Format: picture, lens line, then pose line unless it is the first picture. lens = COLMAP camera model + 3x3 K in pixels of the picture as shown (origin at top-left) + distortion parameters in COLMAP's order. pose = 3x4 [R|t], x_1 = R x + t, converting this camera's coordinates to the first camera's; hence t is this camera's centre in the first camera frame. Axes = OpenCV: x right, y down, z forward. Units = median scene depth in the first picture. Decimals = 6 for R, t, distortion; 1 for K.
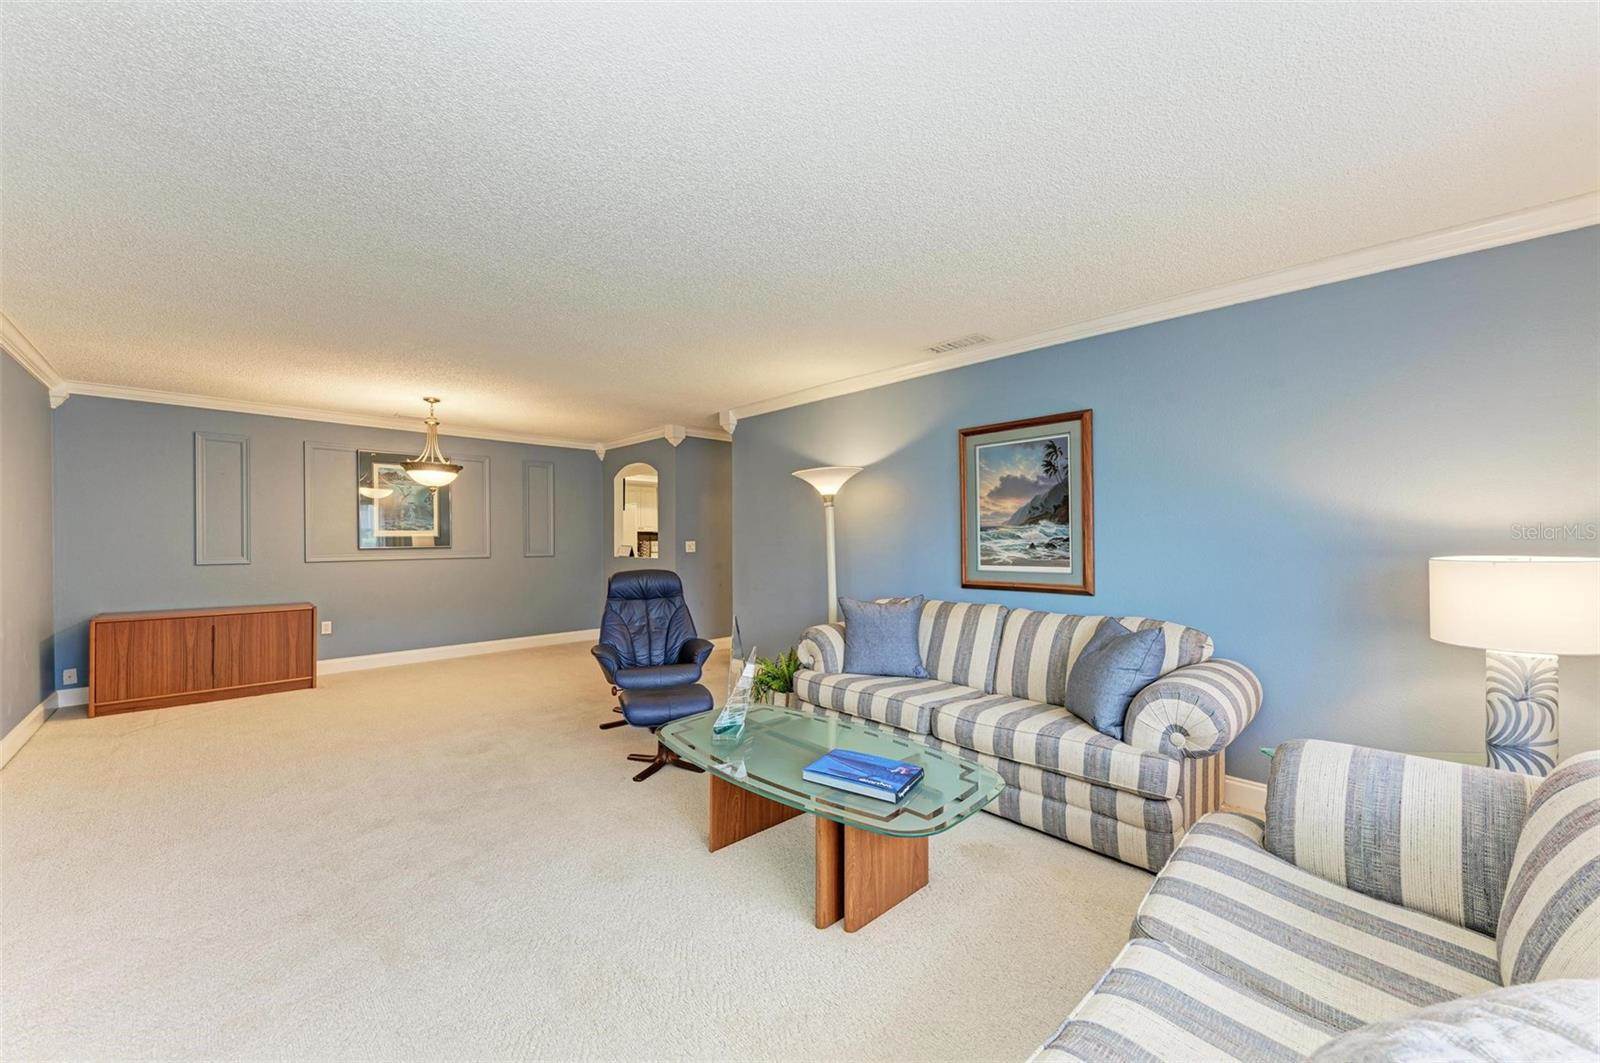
lens RADIAL K [[628.4, 0, 798.6], [0, 628.4, 531.6], [0, 0, 1]] dist [0.009341, -0.002536]
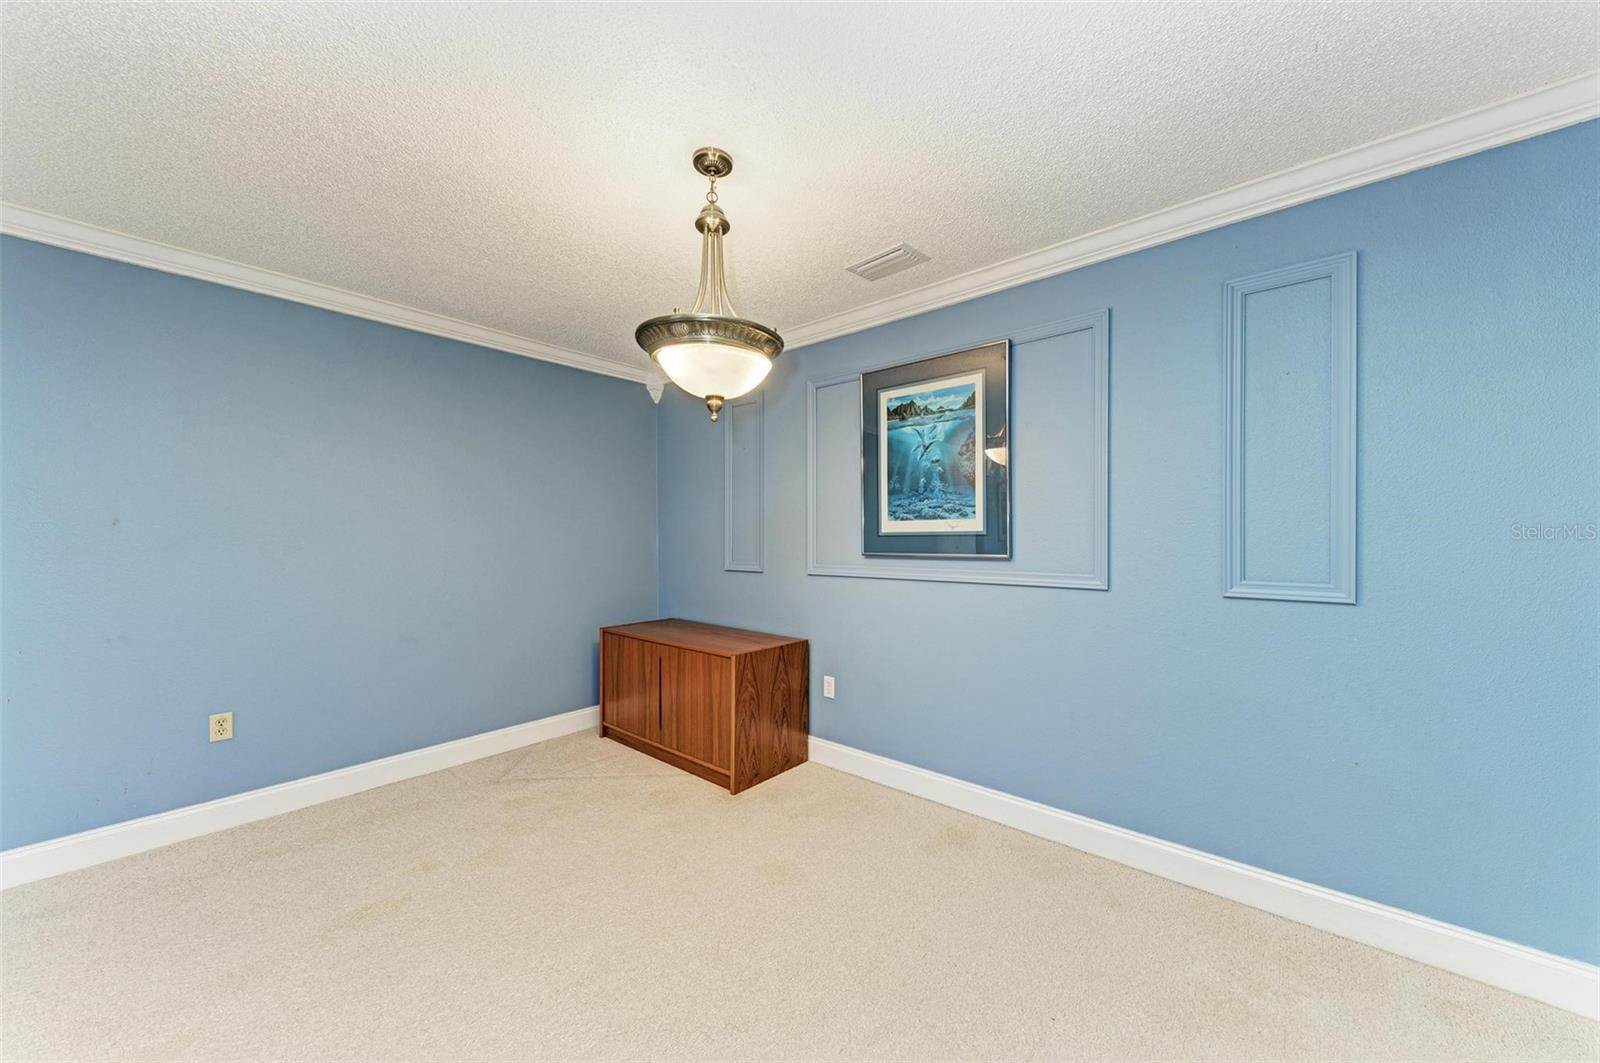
lens RADIAL K [[575.4, 0, 802.6], [0, 575.4, 534.8], [0, 0, 1]] dist [0.000609, -0.000104]
pose [[0.115513, -0.011341, -0.993241, -0.203307], [0.005612, 0.999926, -0.010765, 0.013844], [0.993290, -0.004330, 0.115568, 0.856776]]
